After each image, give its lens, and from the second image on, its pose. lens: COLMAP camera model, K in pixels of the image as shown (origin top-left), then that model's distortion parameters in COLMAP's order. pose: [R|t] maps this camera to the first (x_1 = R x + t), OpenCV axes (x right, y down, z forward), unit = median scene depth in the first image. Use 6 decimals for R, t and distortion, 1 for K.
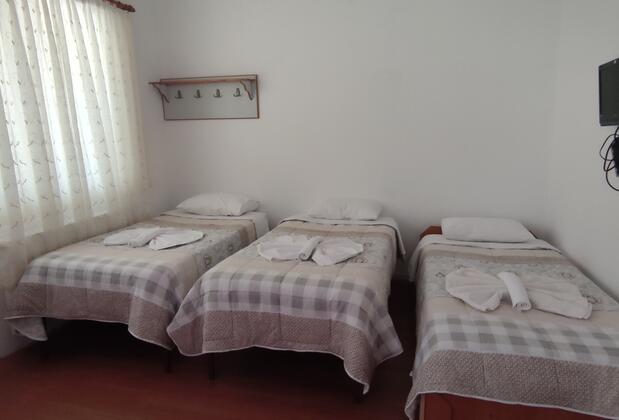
lens RADIAL K [[433.0, 0, 307.6], [0, 433.0, 210.6], [0, 0, 1]] dist [0.025833, -0.013469]
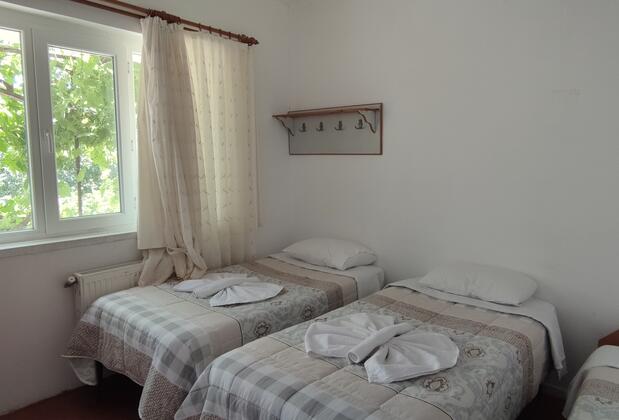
lens RADIAL K [[433.0, 0, 310.0], [0, 433.0, 208.3], [0, 0, 1]] dist [0.025833, -0.013469]
pose [[0.893470, 0.071627, -0.443374, 0.191456], [-0.101410, 0.993880, -0.043796, -0.082818], [0.437524, 0.084093, 0.895266, 0.282792]]
